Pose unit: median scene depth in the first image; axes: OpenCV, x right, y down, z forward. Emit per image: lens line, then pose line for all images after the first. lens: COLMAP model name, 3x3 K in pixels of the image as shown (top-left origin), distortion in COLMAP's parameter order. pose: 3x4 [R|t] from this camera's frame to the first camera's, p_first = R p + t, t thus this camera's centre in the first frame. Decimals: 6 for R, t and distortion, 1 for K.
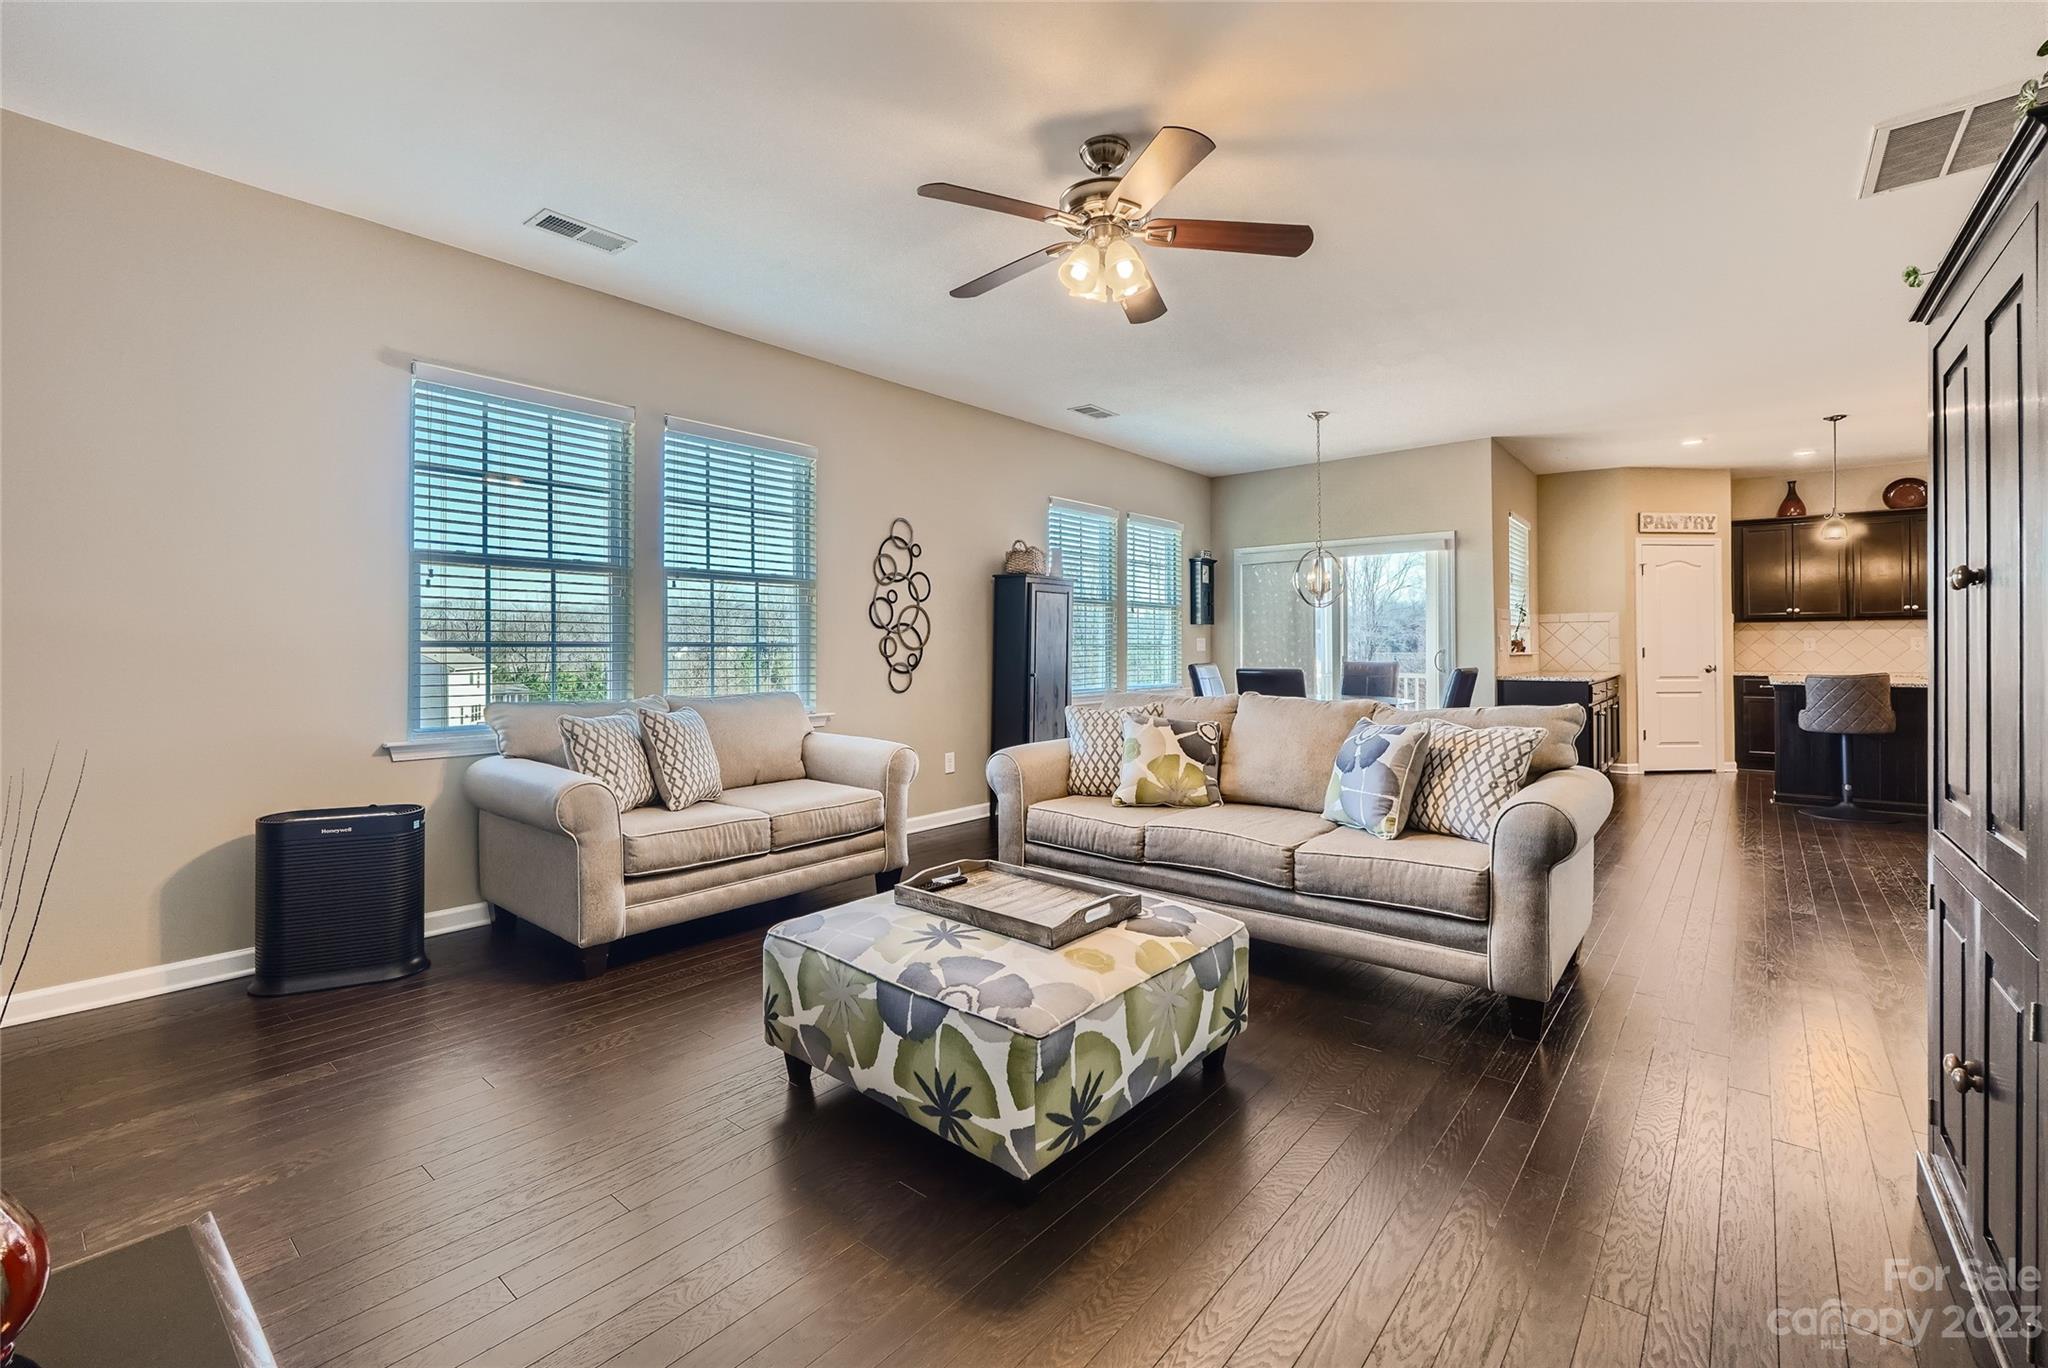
lens RADIAL K [[890.6, 0, 1044.2], [0, 890.6, 647.5], [0, 0, 1]] dist [-0.016311, -0.000502]
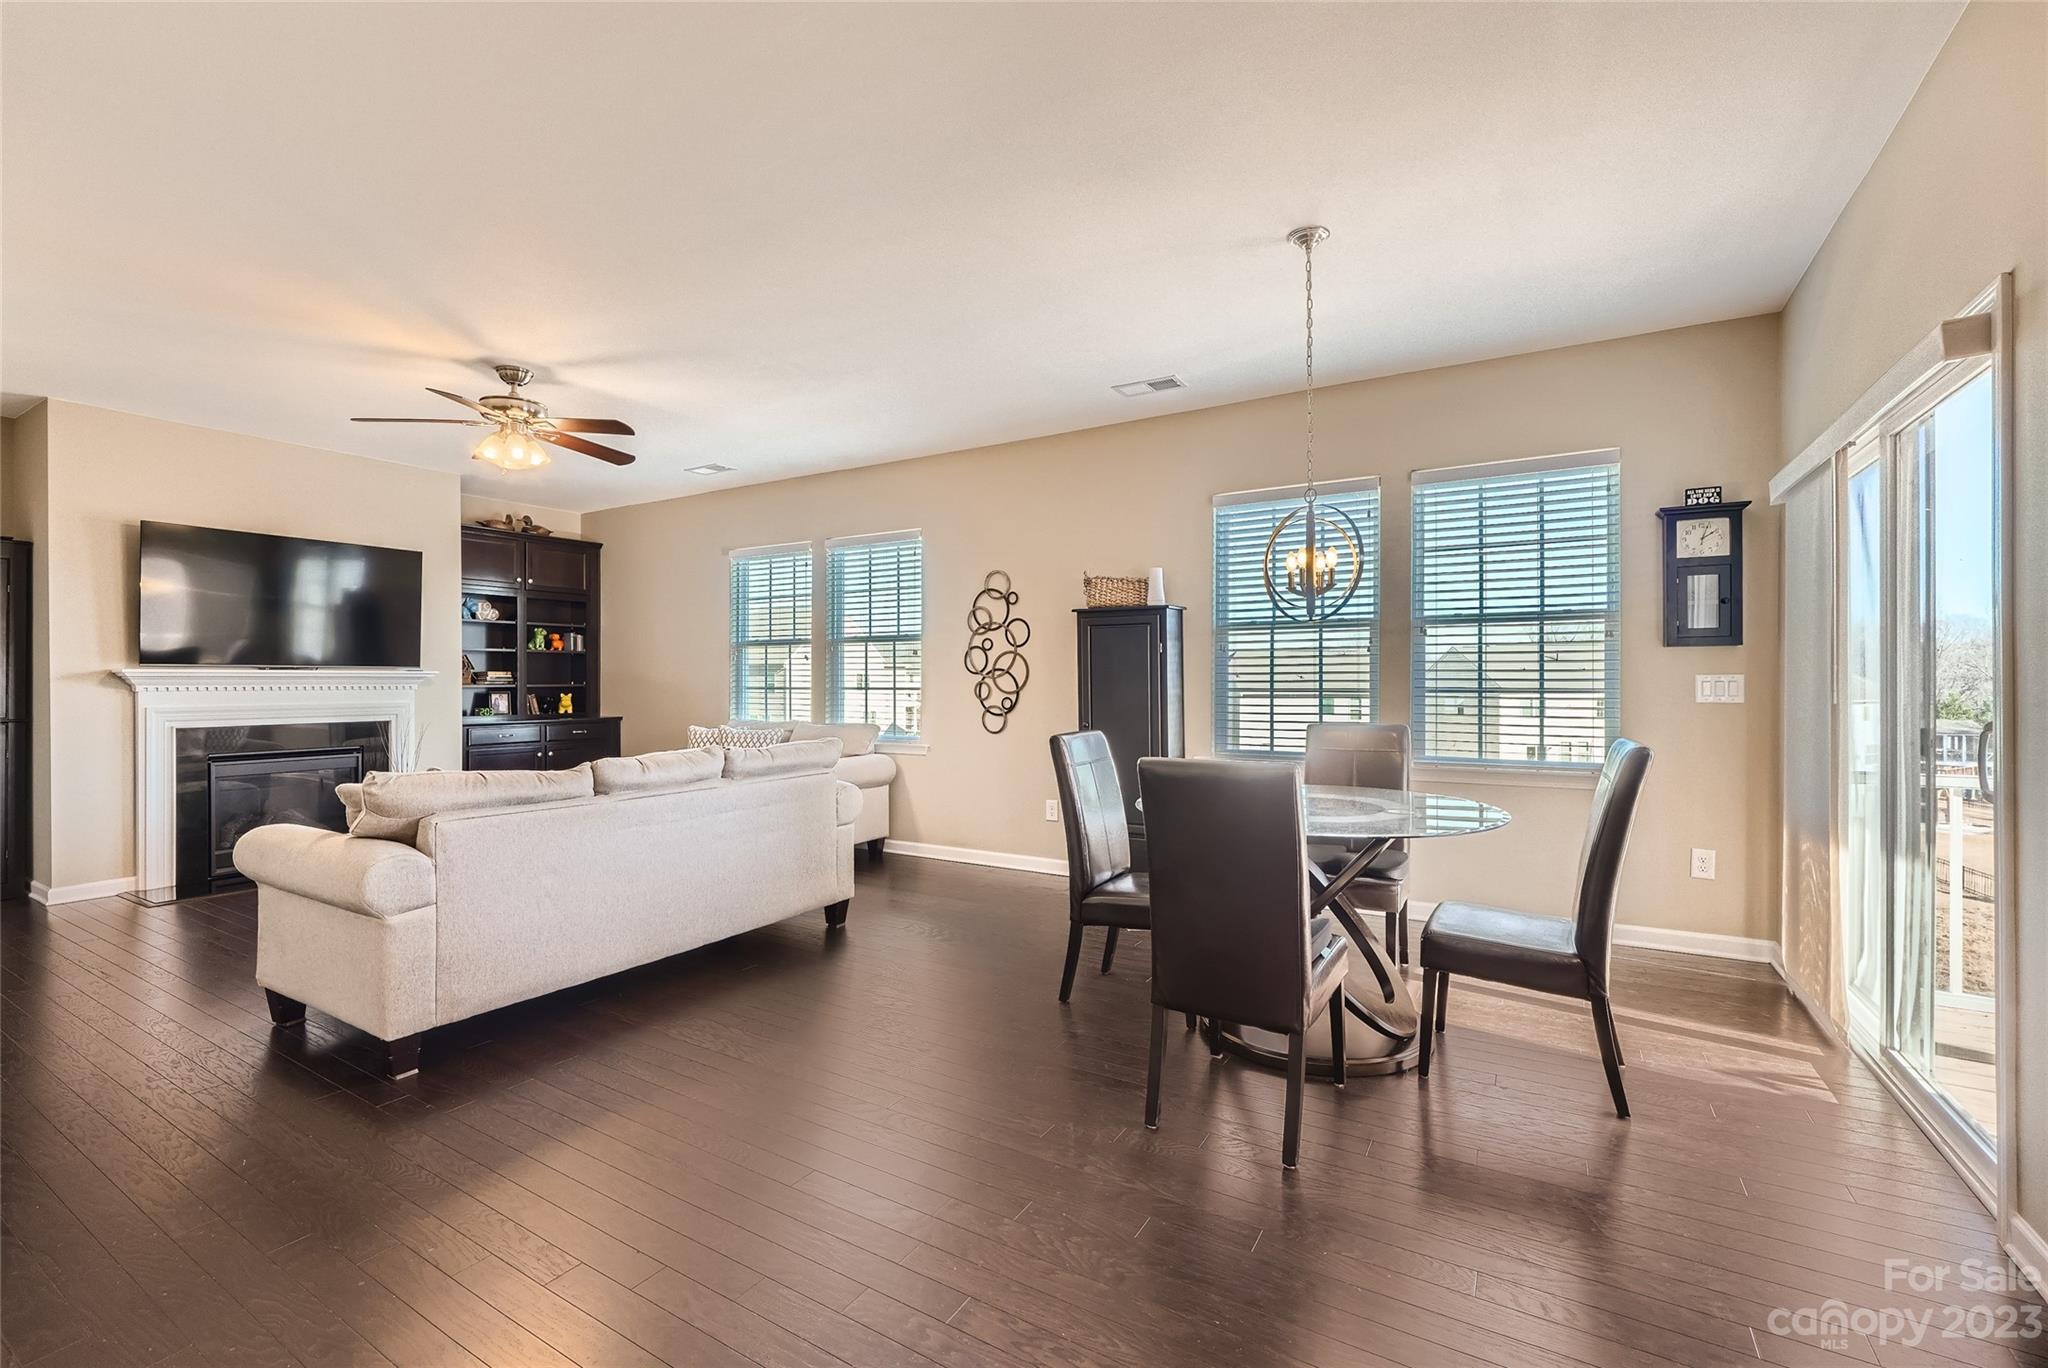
lens RADIAL K [[890.6, 0, 1025.0], [0, 890.6, 704.3], [0, 0, 1]] dist [-0.016311, -0.000502]
pose [[0.141869, 0.004092, -0.989877, 0.915674], [-0.009722, 0.999949, 0.002740, 0.012357], [0.989838, 0.009235, 0.141901, 0.894001]]
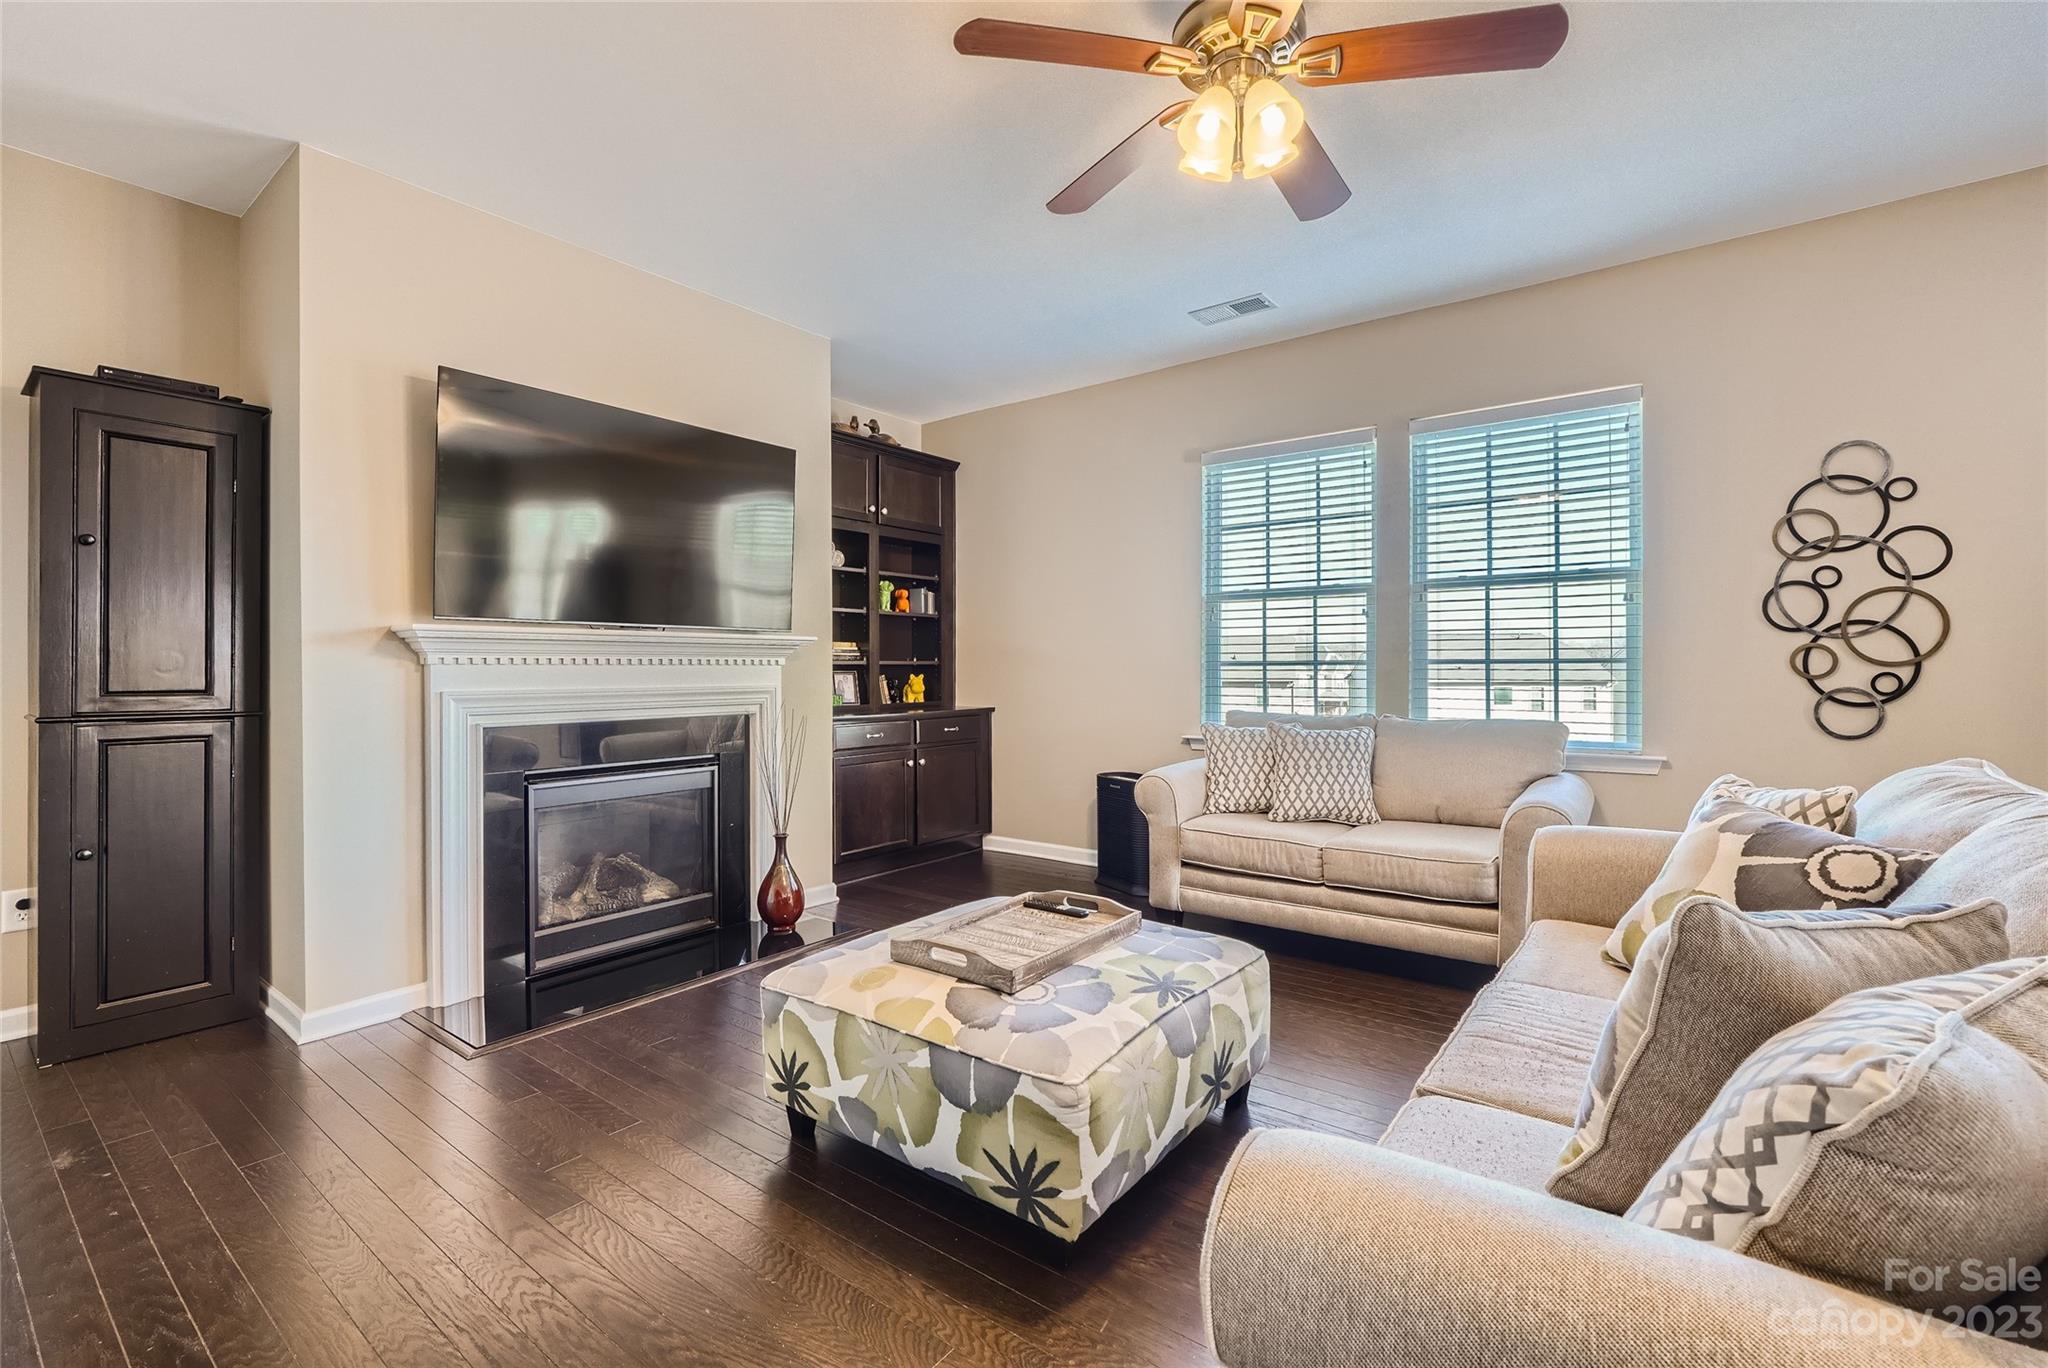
lens RADIAL K [[890.6, 0, 985.2], [0, 890.6, 684.3], [0, 0, 1]] dist [-0.016311, -0.000502]
pose [[0.012219, 0.011762, -0.999856, 0.413240], [0.002459, 0.999927, 0.011793, 0.006287], [0.999922, -0.002602, 0.012189, 0.428305]]
